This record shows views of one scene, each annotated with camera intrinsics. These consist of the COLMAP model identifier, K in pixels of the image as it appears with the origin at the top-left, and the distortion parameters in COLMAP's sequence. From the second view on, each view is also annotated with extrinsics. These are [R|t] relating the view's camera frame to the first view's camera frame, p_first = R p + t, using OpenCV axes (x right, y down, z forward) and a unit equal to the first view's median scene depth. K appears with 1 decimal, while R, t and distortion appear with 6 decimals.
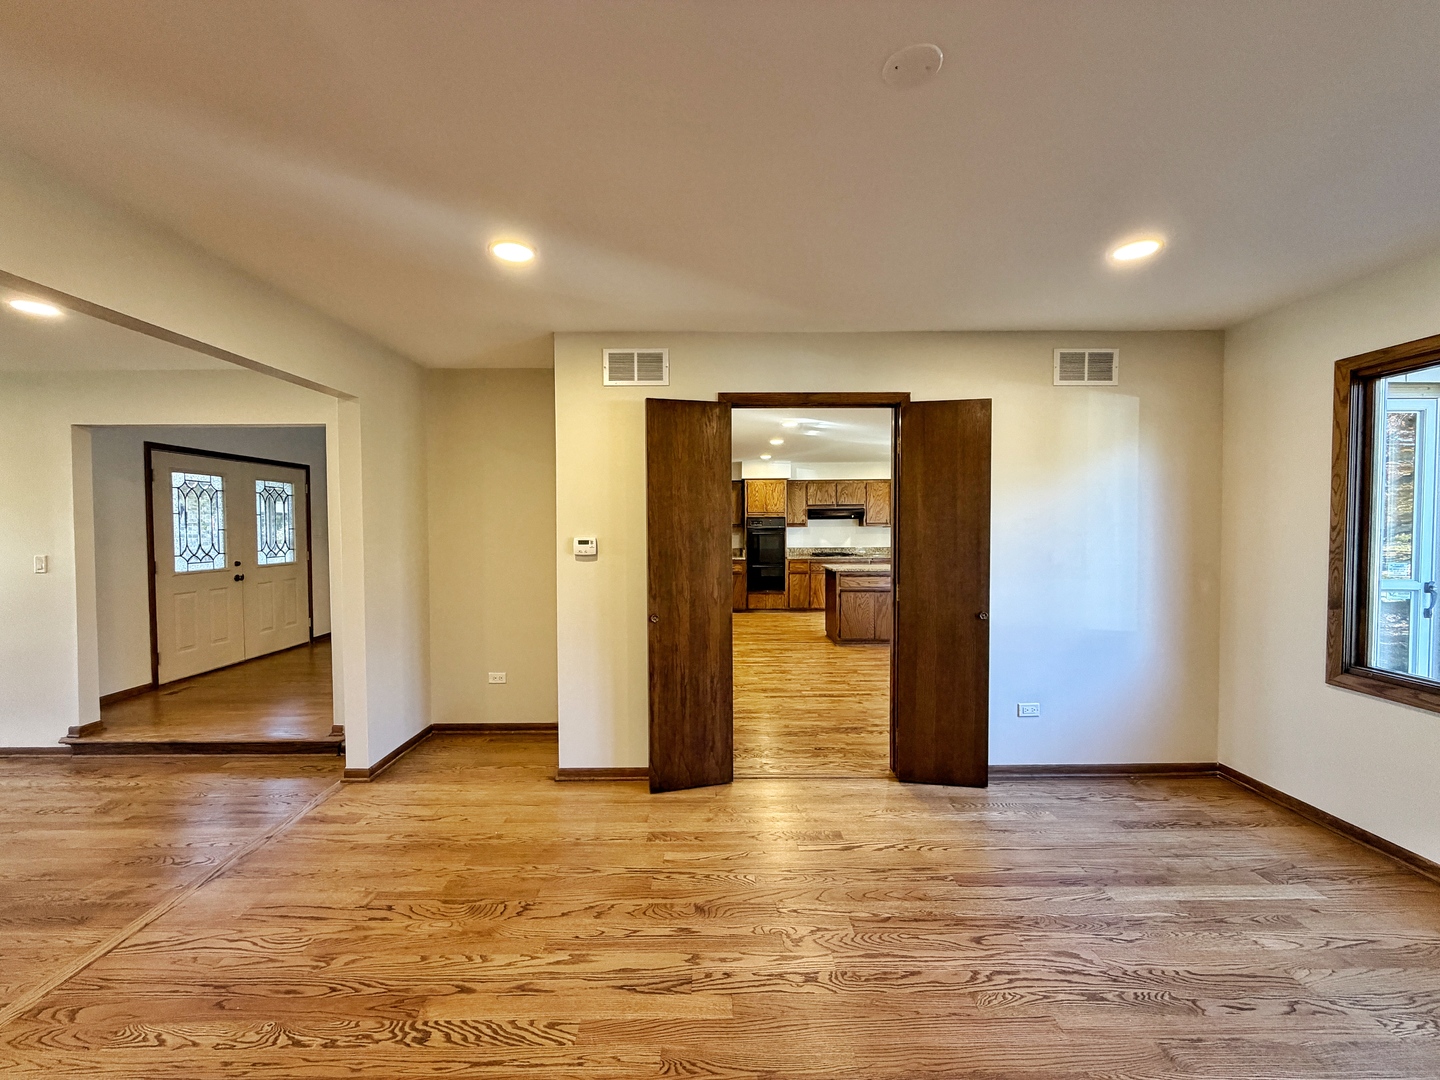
lens RADIAL K [[572.0, 0, 717.3], [0, 572.0, 539.9], [0, 0, 1]] dist [-0.000575, 0.000038]
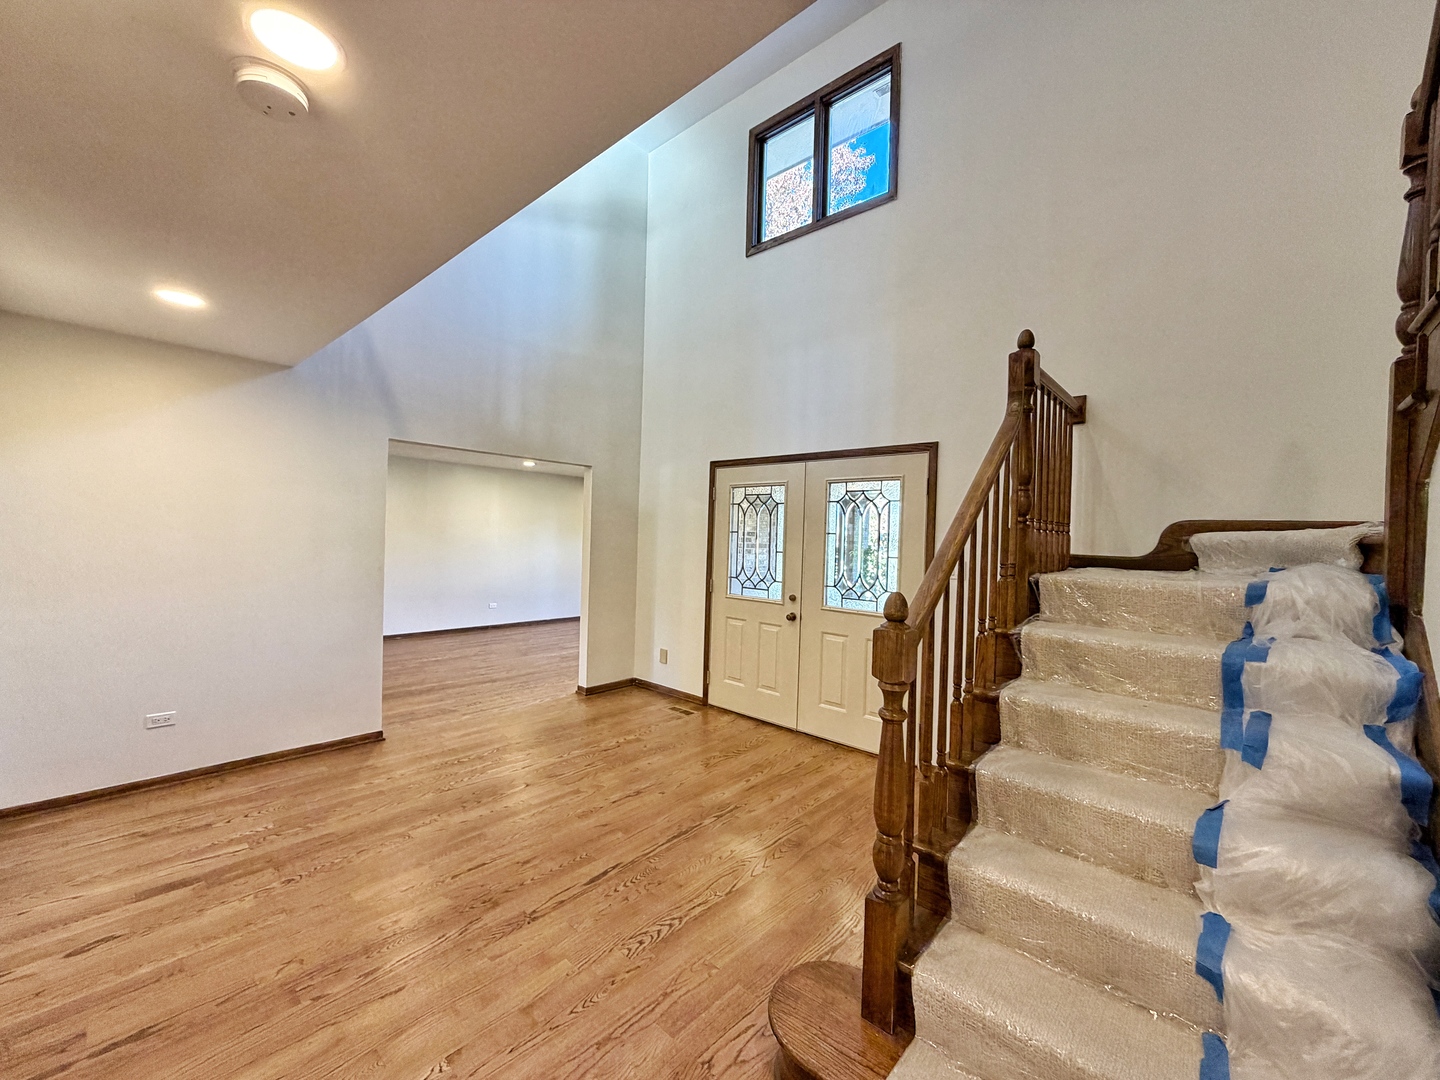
lens RADIAL K [[574.8, 0, 716.1], [0, 574.8, 541.3], [0, 0, 1]] dist [-0.001785, -0.000093]
pose [[-0.676252, -0.005912, -0.736647, -0.396956], [-0.046741, 0.998297, 0.034898, -0.104411], [0.735186, 0.058031, -0.675376, 2.711545]]
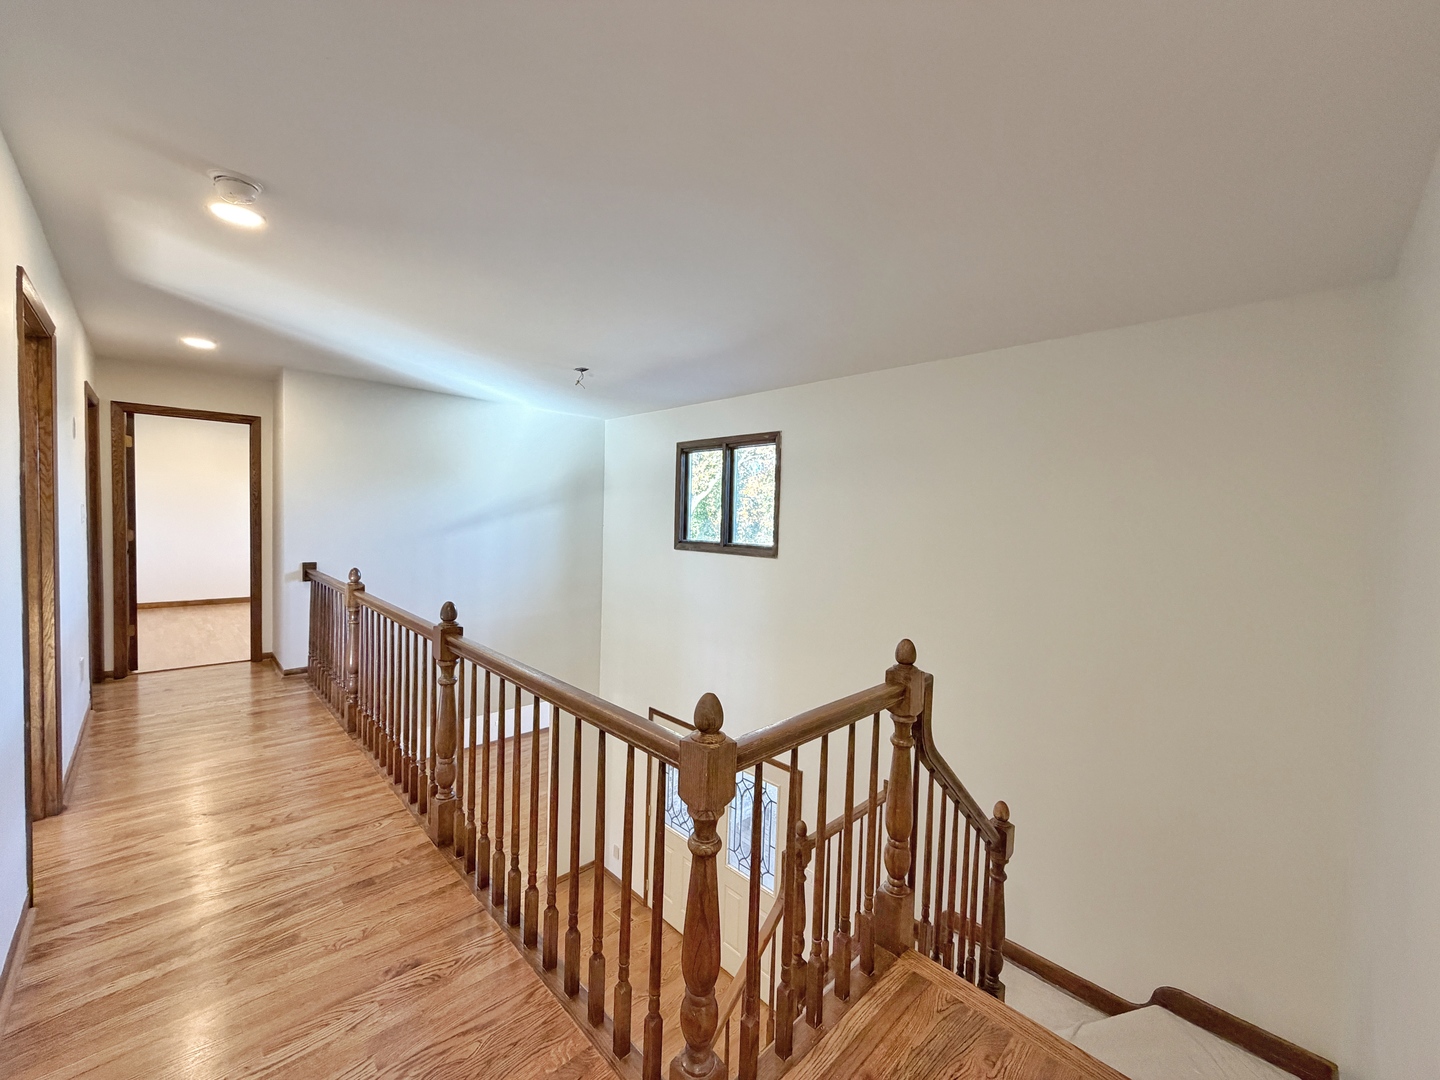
lens RADIAL K [[572.0, 0, 717.3], [0, 572.0, 539.9], [0, 0, 1]] dist [-0.000575, 0.000038]
pose [[-0.718140, 0.011024, -0.695812, -0.407619], [-0.046565, 0.996872, 0.063853, -0.973982], [0.694339, 0.078256, -0.715380, 3.090314]]
